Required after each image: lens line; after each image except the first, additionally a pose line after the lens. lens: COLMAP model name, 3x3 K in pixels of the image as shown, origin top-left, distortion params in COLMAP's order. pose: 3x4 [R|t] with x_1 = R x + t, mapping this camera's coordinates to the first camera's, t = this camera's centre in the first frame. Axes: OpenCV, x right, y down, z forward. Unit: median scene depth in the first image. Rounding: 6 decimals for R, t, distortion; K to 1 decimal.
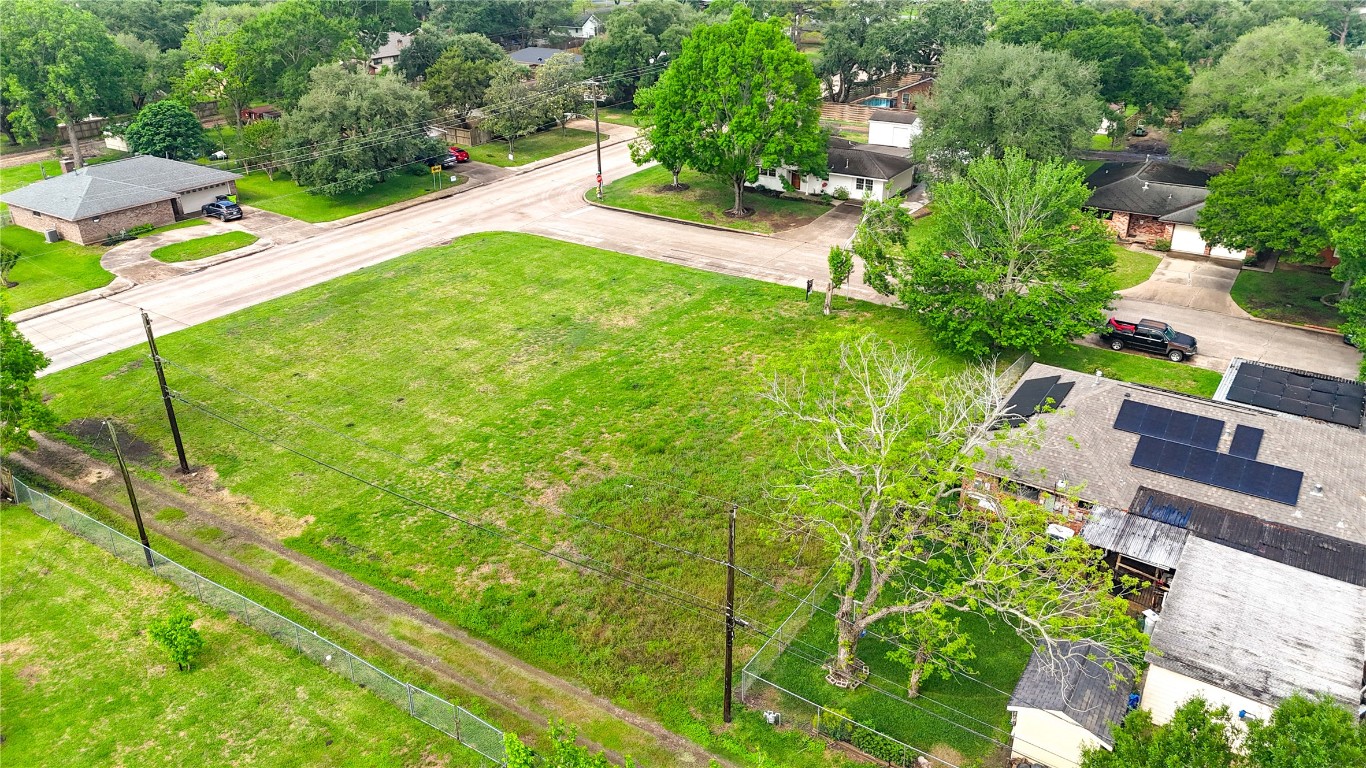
lens RADIAL K [[1002.7, 0, 684.4], [0, 1002.7, 382.3], [0, 0, 1]] dist [0.086331, -0.087695]
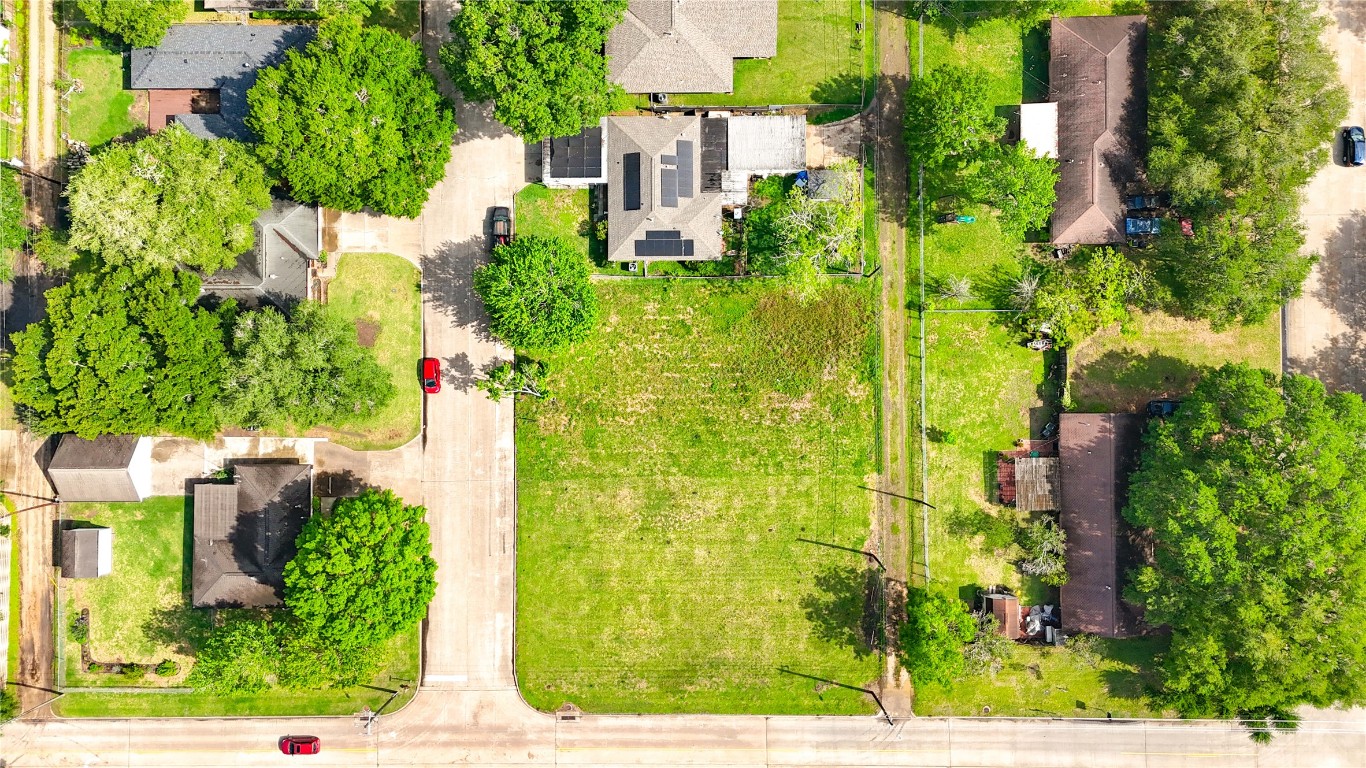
lens RADIAL K [[990.2, 0, 684.4], [0, 990.2, 381.7], [0, 0, 1]] dist [0.110594, -0.150406]
pose [[-0.554060, -0.831816, 0.033174, -0.008414], [0.379029, -0.216584, 0.899682, -1.365988], [-0.741185, 0.511052, 0.435283, 0.103160]]
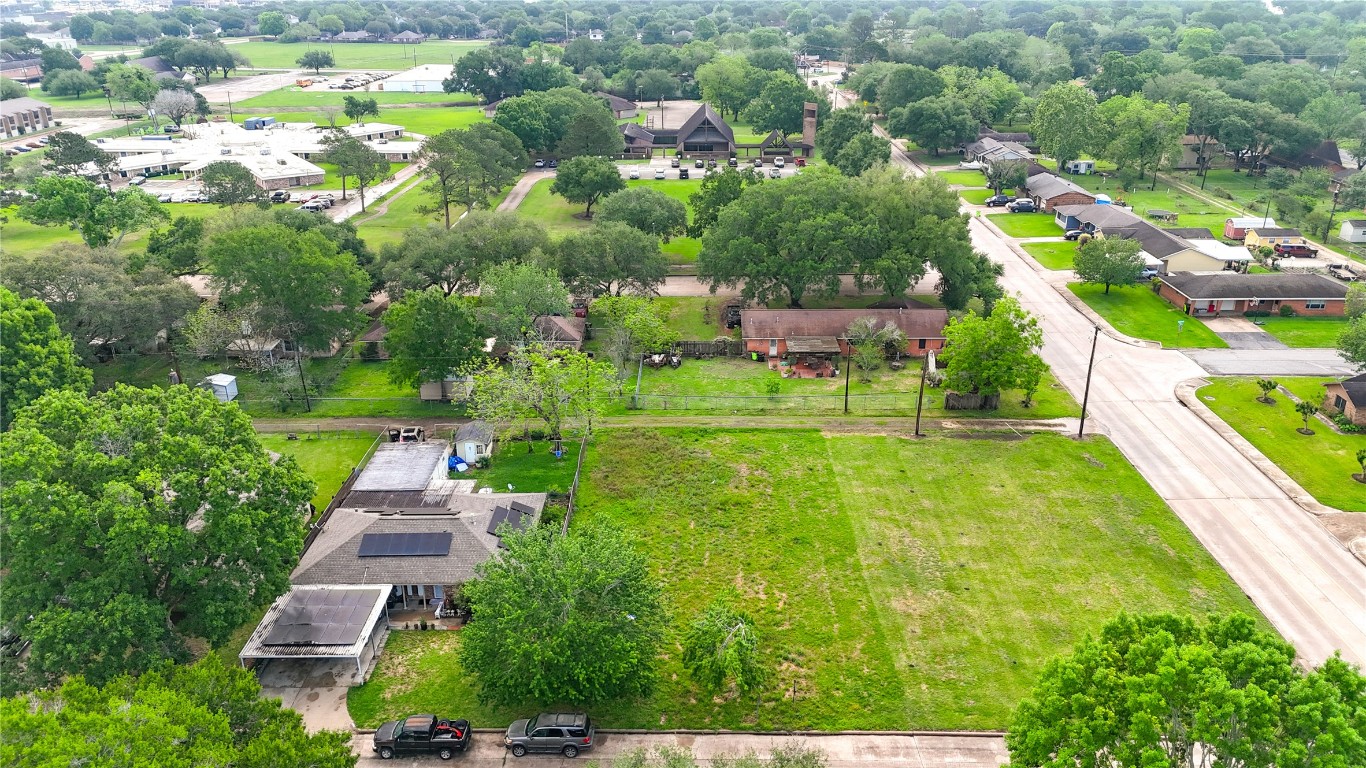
lens RADIAL K [[1002.7, 0, 684.4], [0, 1002.7, 382.3], [0, 0, 1]] dist [0.086331, -0.087695]
pose [[-0.840131, 0.217453, -0.496884, 0.555873], [-0.224581, 0.694422, 0.683624, -0.816848], [0.493704, 0.685924, -0.534570, 1.198365]]
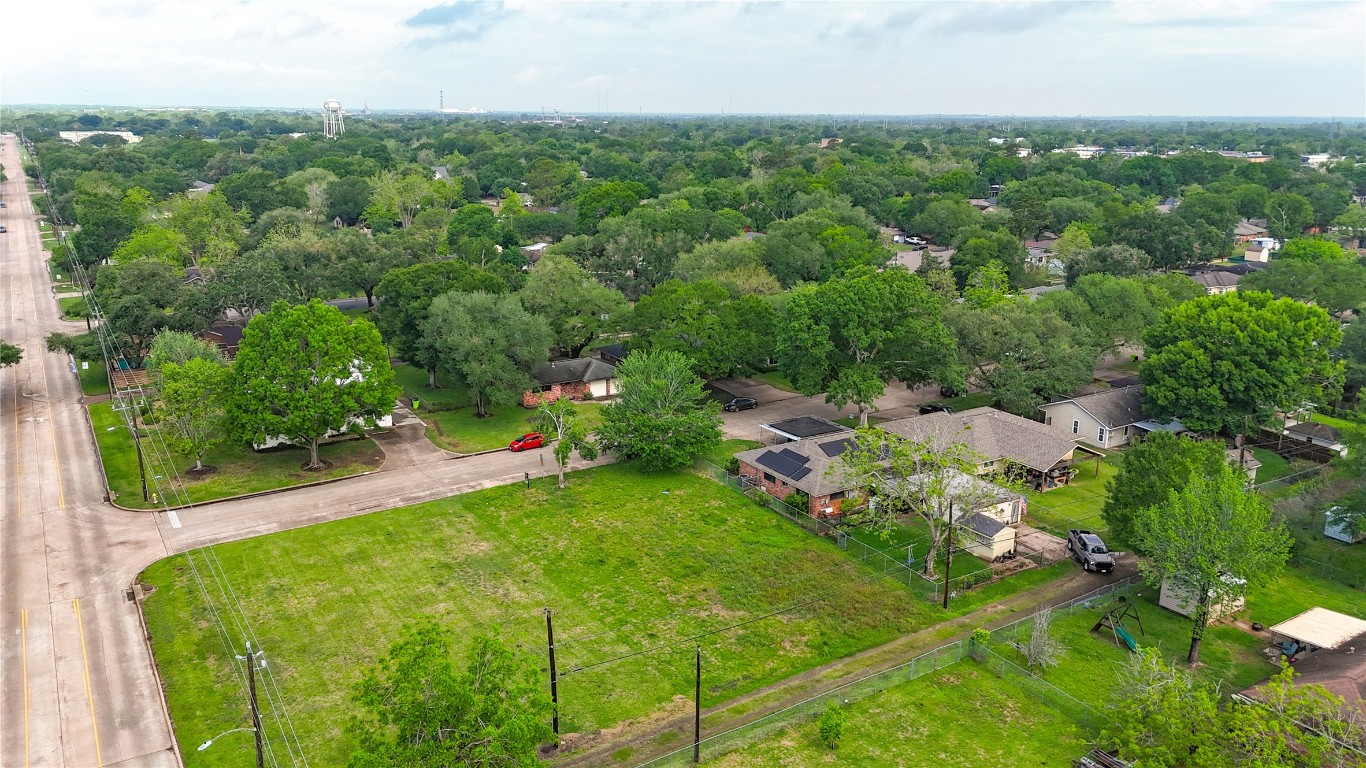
lens RADIAL K [[1002.7, 0, 684.4], [0, 1002.7, 382.3], [0, 0, 1]] dist [0.086331, -0.087695]
pose [[0.405085, -0.225359, 0.886070, -0.930480], [0.381209, 0.922517, 0.060352, -0.208595], [-0.831015, 0.313330, 0.459607, 0.158905]]
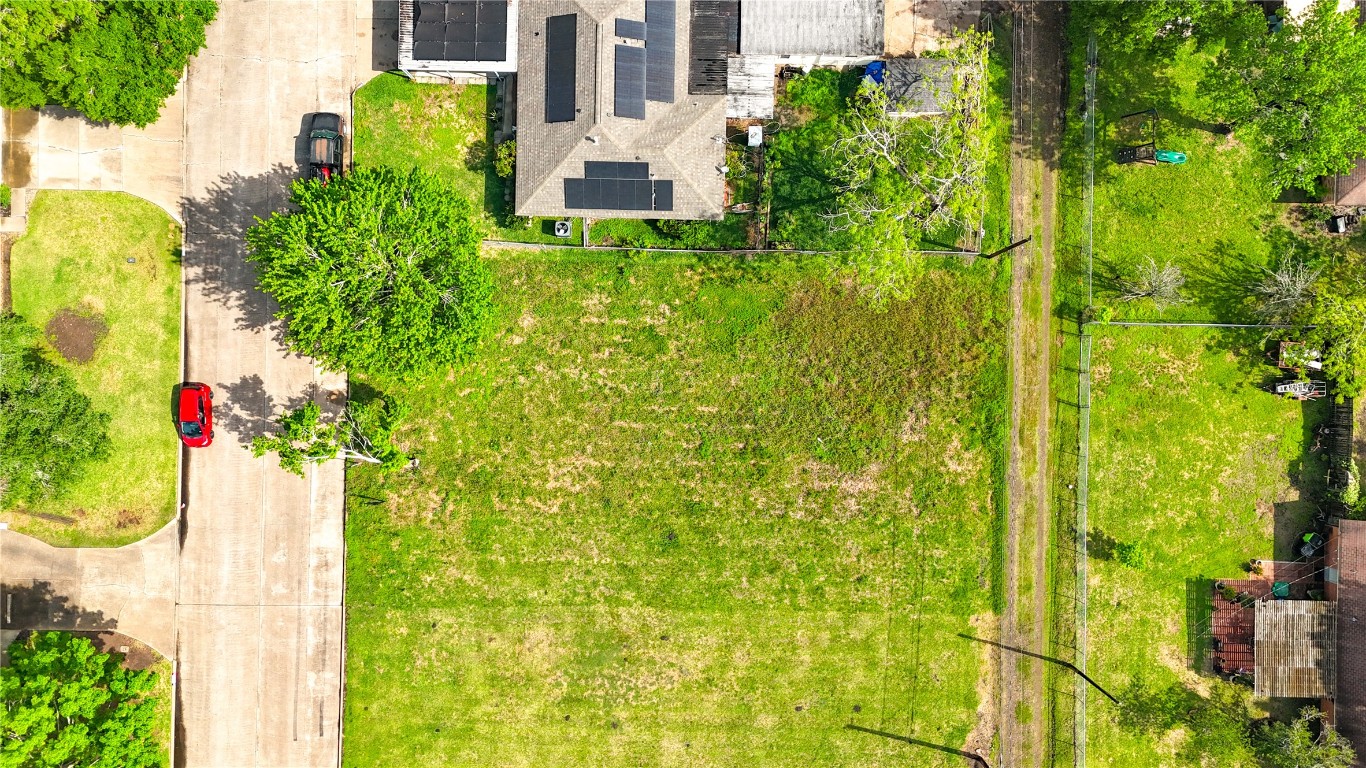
lens RADIAL K [[1002.7, 0, 684.4], [0, 1002.7, 382.3], [0, 0, 1]] dist [0.086331, -0.087695]
pose [[-0.532625, -0.846265, 0.012059, 0.057437], [0.384842, -0.229474, 0.894001, -0.737225], [-0.753795, 0.480808, 0.447902, 0.338640]]
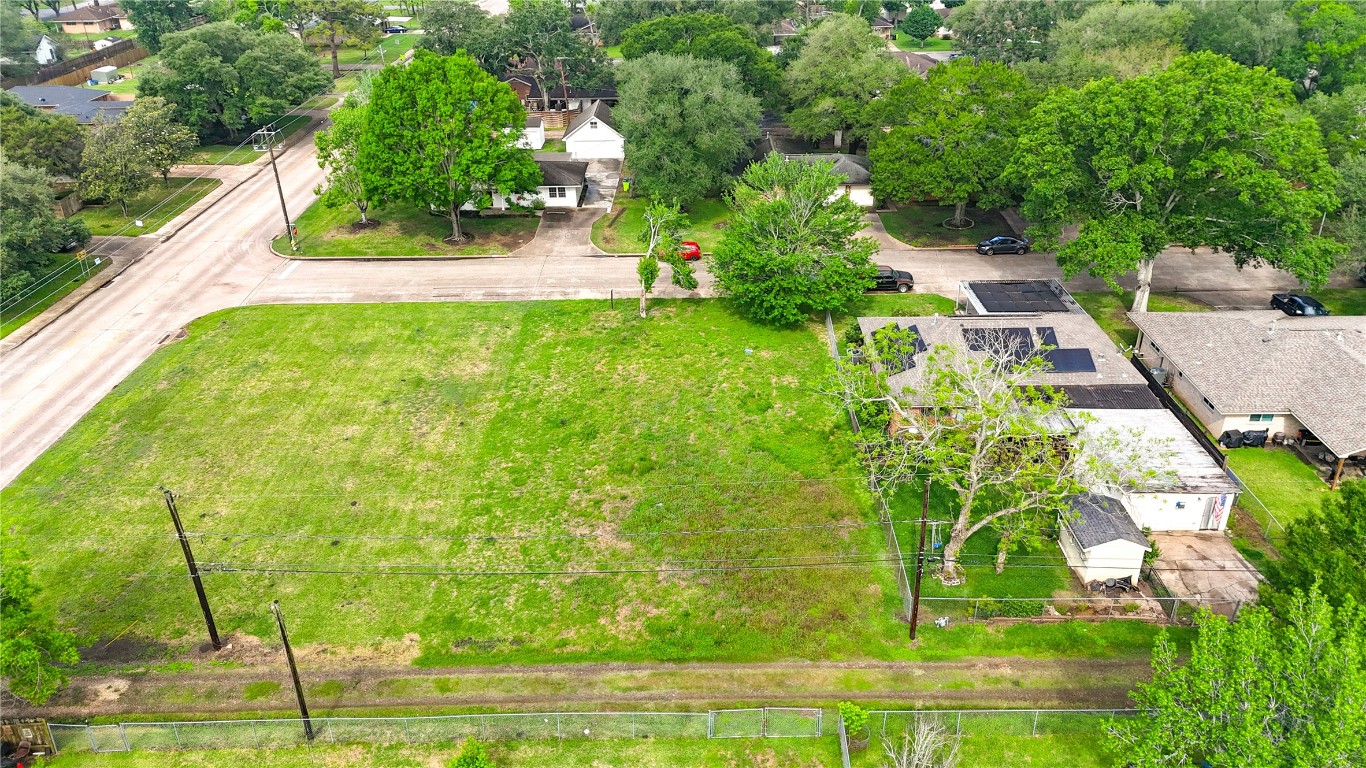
lens RADIAL K [[1002.7, 0, 684.4], [0, 1002.7, 382.3], [0, 0, 1]] dist [0.086331, -0.087695]
pose [[0.837573, -0.259100, 0.480976, -0.357230], [0.244349, 0.965084, 0.094377, -0.085897], [-0.488635, 0.038479, 0.871639, -0.003885]]
